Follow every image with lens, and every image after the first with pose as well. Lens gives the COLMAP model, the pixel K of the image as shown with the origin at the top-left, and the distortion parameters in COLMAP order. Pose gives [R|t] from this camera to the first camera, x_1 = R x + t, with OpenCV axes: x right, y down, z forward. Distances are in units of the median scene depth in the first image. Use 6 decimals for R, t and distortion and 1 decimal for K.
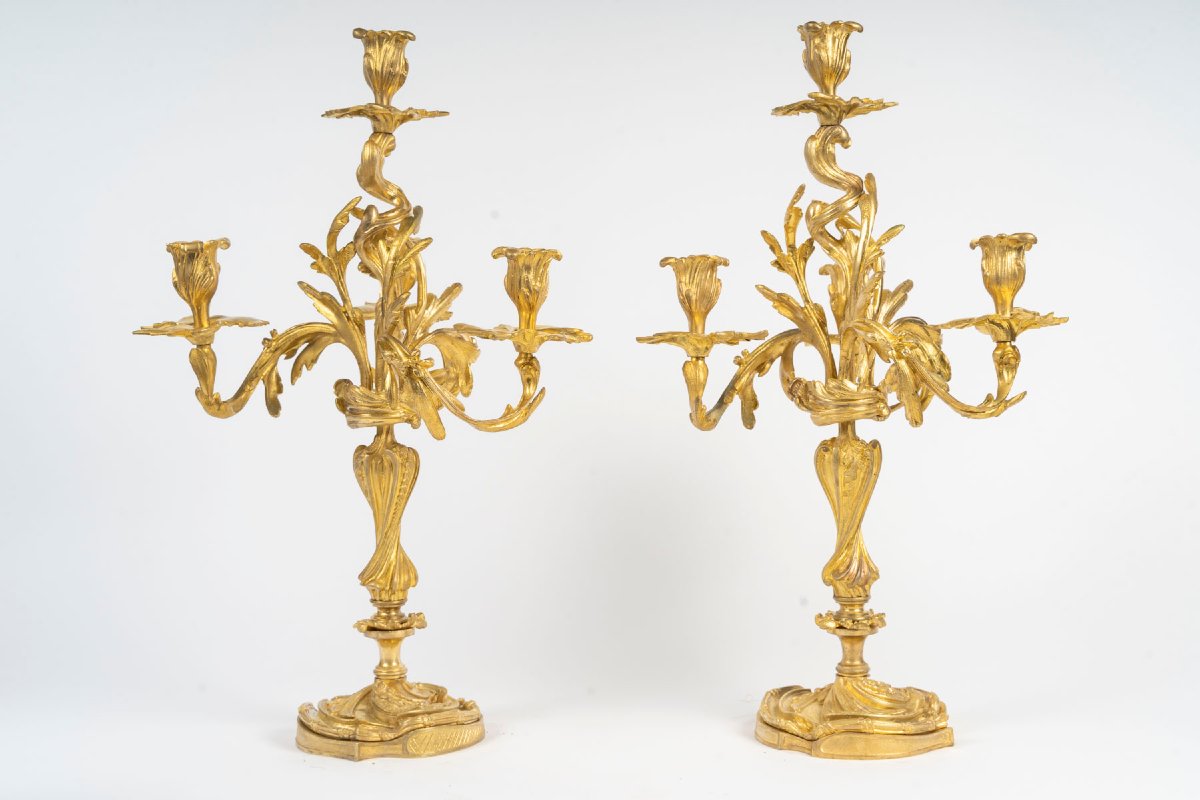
lens RADIAL K [[1739.3, 0, 602.0], [0, 1739.3, 398.8], [0, 0, 1]] dist [-0.090721, 0.000000]
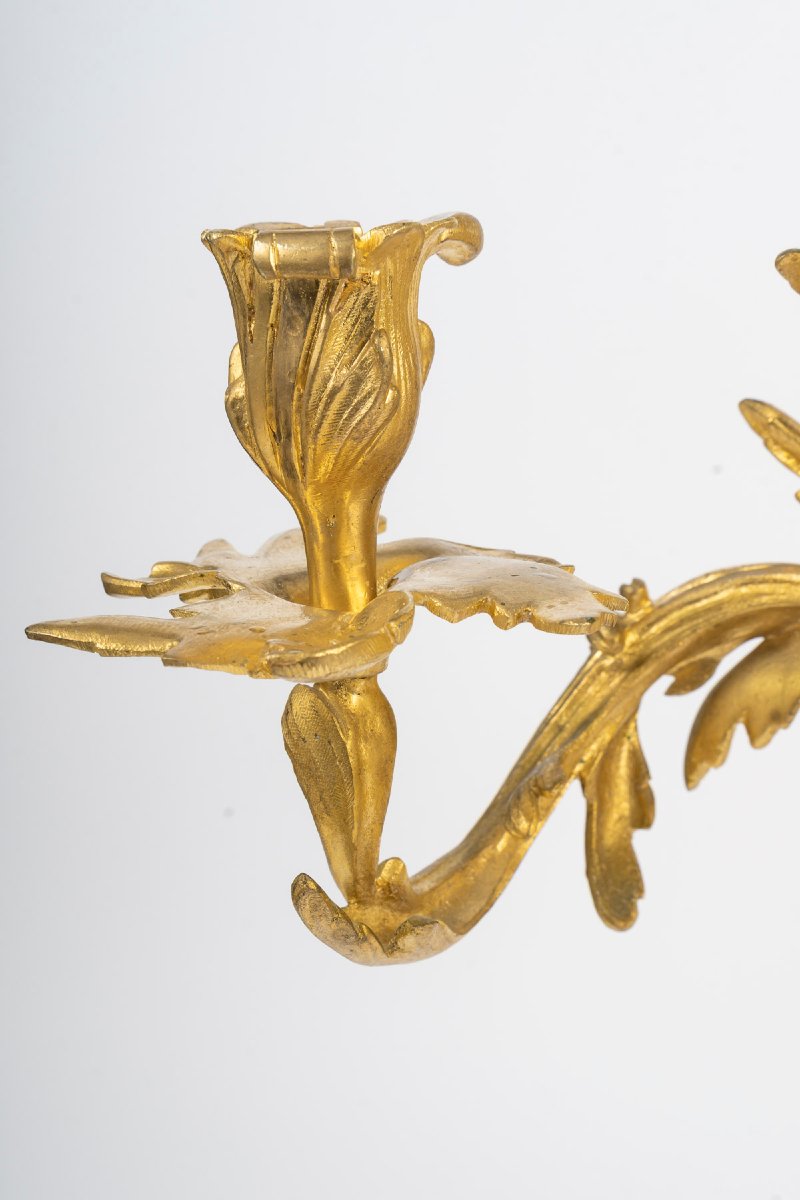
lens RADIAL K [[1888.2, 0, 400.9], [0, 1888.2, 601.3], [0, 0, 1]] dist [-0.106672, 0.000000]
pose [[0.964095, 0.080466, -0.253072, -0.158809], [-0.052723, 0.992015, 0.114567, -0.070371], [0.260270, -0.097111, 0.960640, 0.756178]]
